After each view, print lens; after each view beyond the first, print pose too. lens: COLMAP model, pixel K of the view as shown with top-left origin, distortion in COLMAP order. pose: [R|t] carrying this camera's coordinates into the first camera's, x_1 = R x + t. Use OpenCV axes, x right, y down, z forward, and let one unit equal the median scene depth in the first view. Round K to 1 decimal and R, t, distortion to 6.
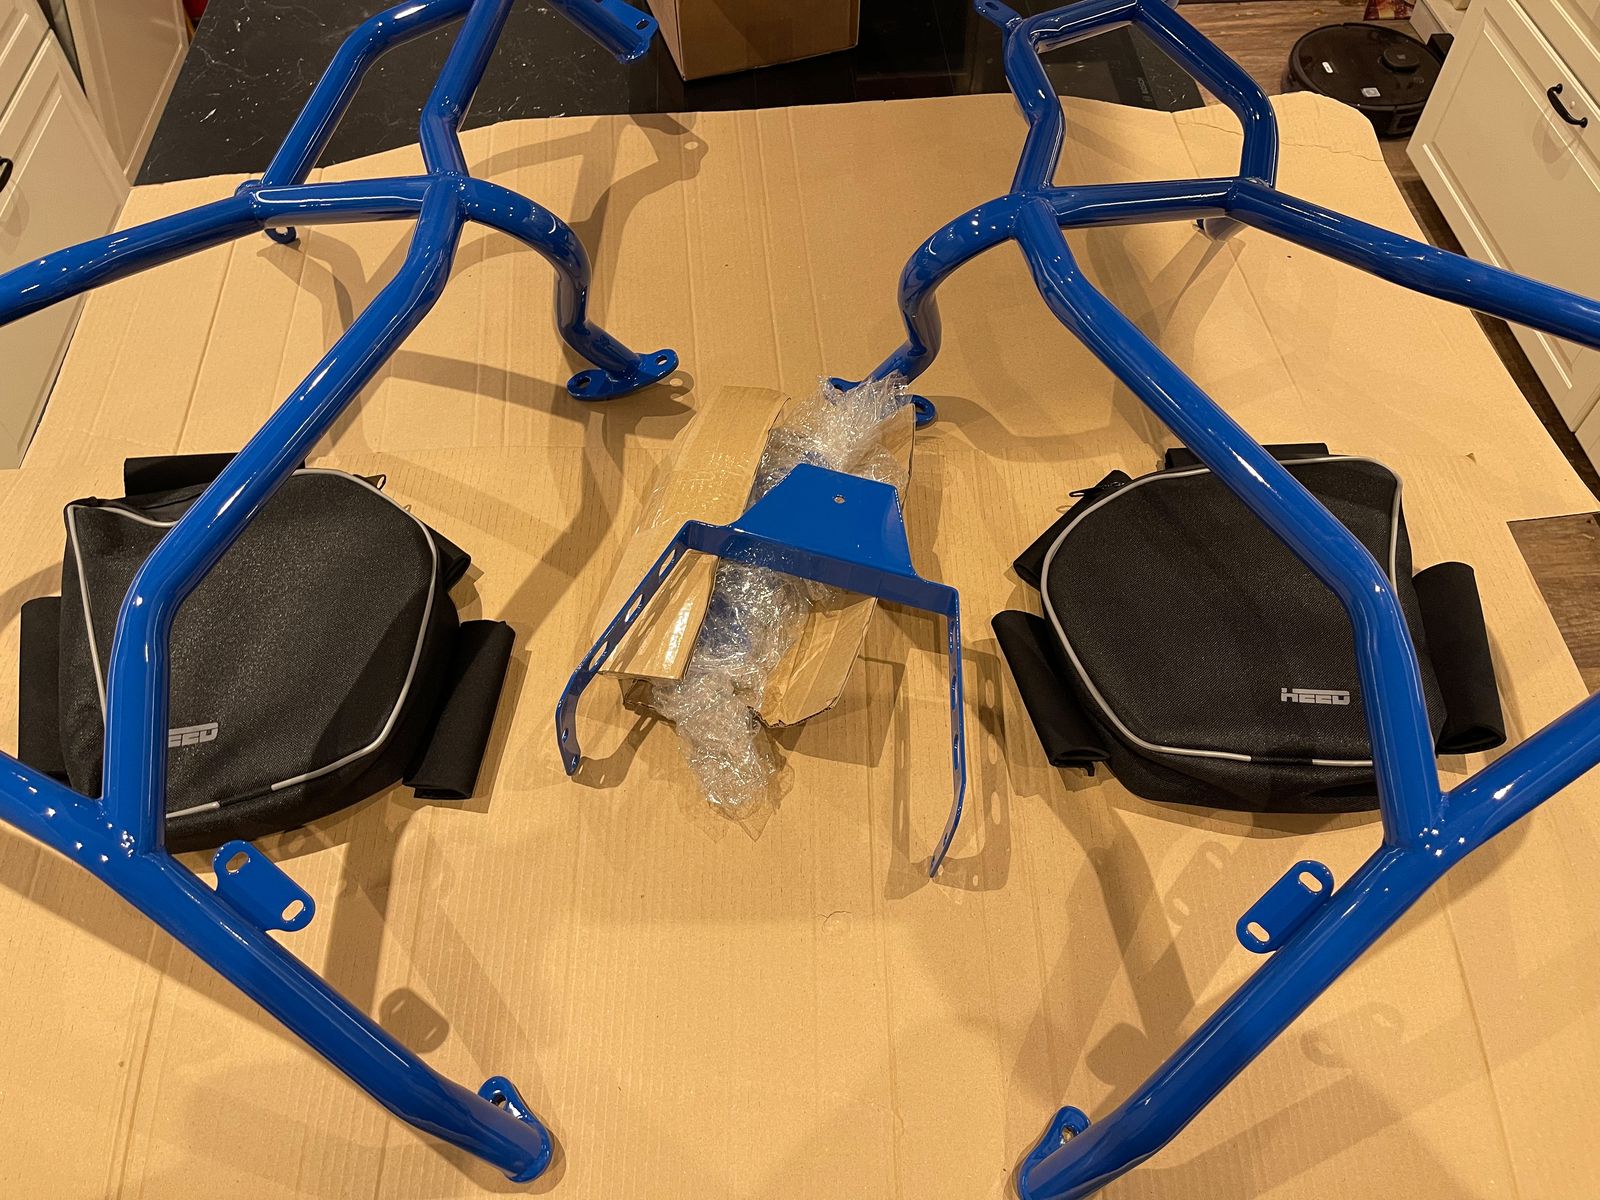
lens RADIAL K [[1228.7, 0, 787.7], [0, 1228.7, 598.0], [0, 0, 1]] dist [0.058740, -0.093454]
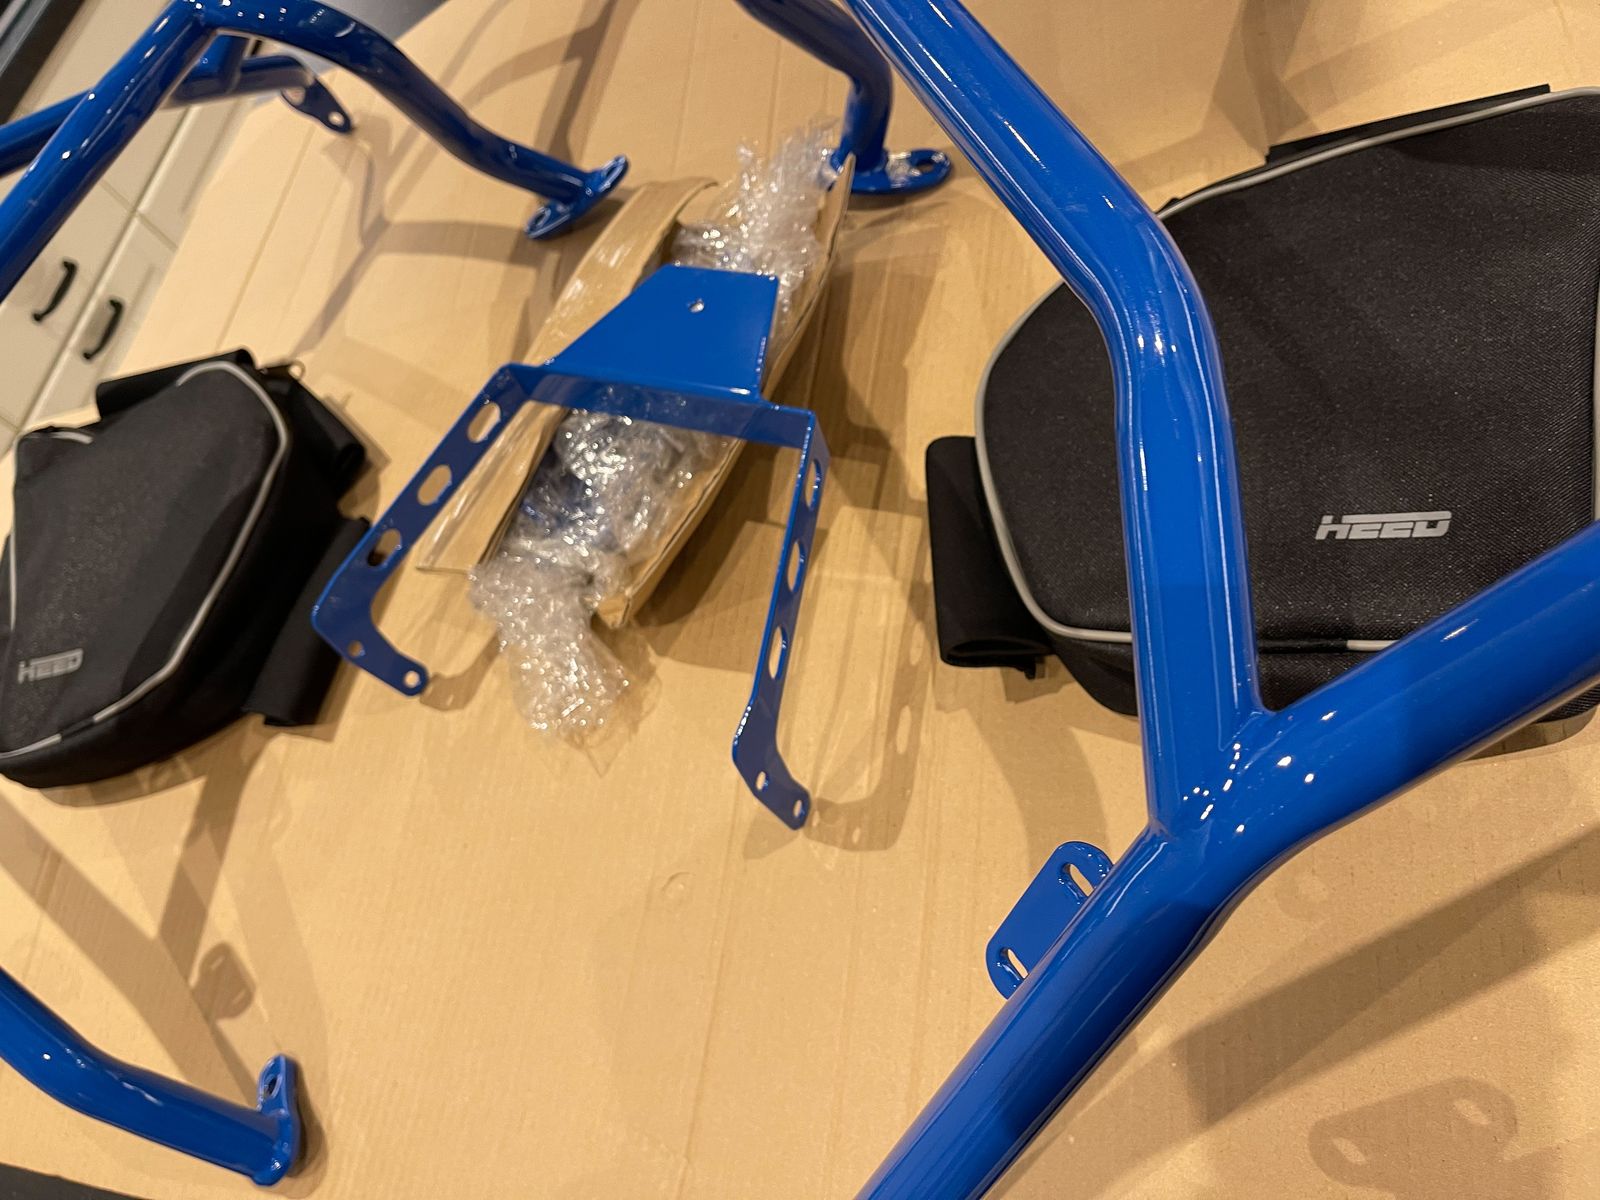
lens RADIAL K [[1205.5, 0, 801.6], [0, 1205.5, 626.1], [0, 0, 1]] dist [0.044849, -0.082443]
pose [[0.908889, -0.047618, -0.414310, 0.372923], [0.092805, 0.991643, 0.089616, 0.046397], [0.406580, -0.119901, 0.905713, 0.360847]]
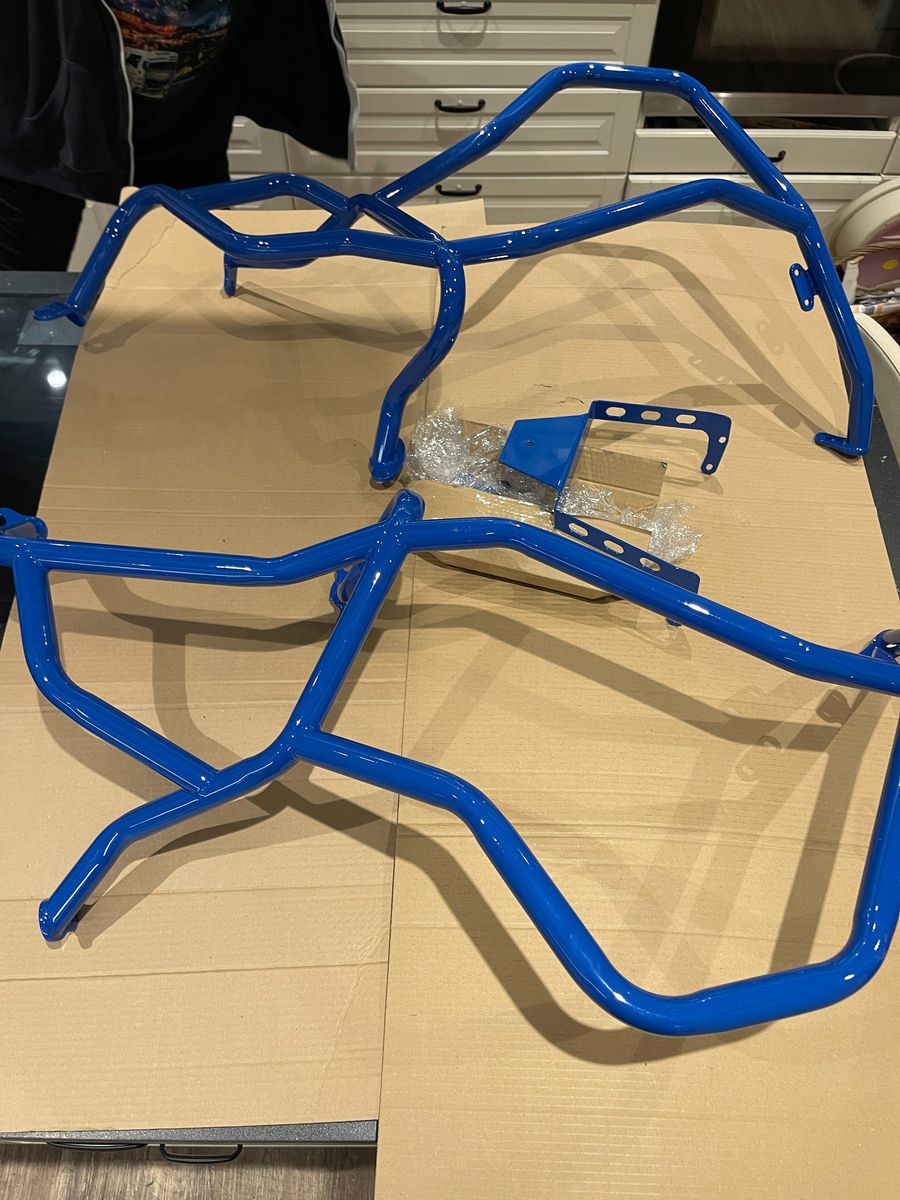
lens RADIAL K [[921.5, 0, 448.5], [0, 921.5, 599.5], [0, 0, 1]] dist [0.058740, -0.093454]
pose [[0.046676, -0.833270, 0.550892, -0.796617], [0.807100, 0.356404, 0.470707, -0.660427], [-0.588566, 0.422655, 0.689168, 0.302547]]
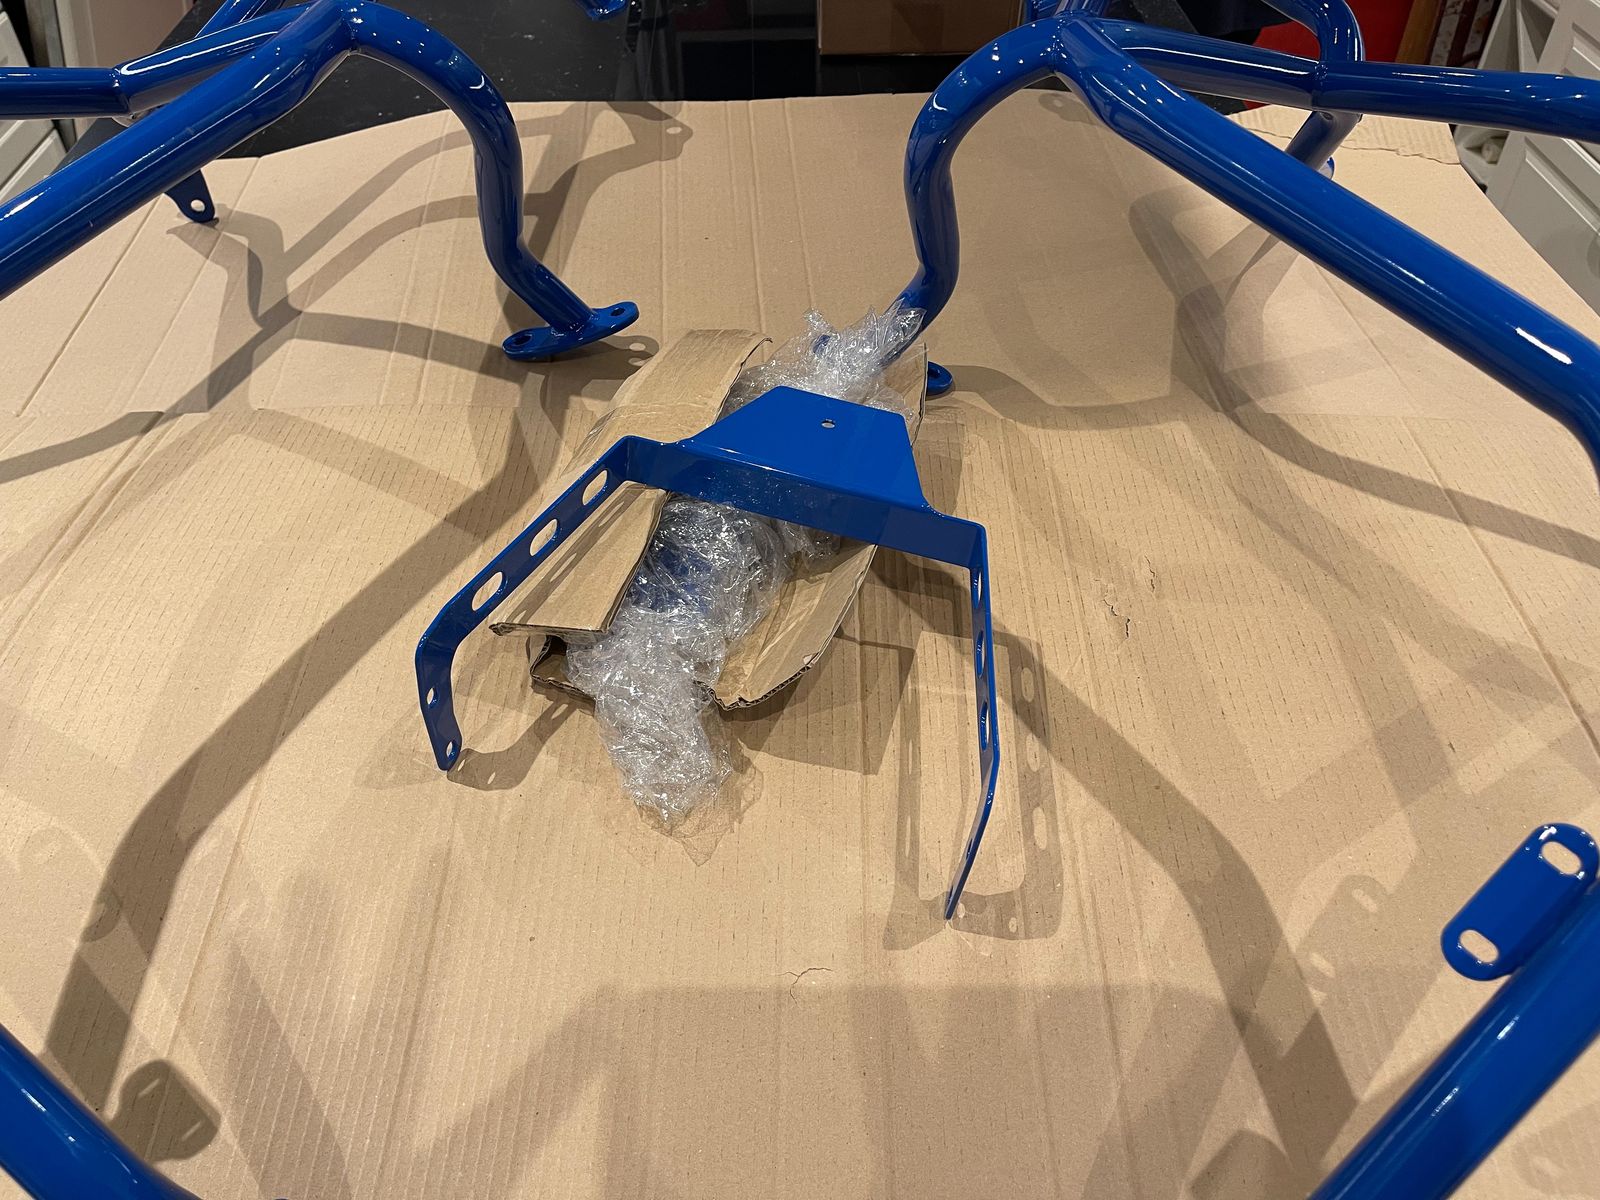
lens RADIAL K [[1225.6, 0, 795.2], [0, 1225.6, 597.7], [0, 0, 1]] dist [0.061142, -0.094708]
pose [[0.999834, 0.017079, -0.006403, 0.027837], [-0.017912, 0.985667, -0.167749, 0.151822], [0.003446, 0.167835, 0.985809, 0.261793]]
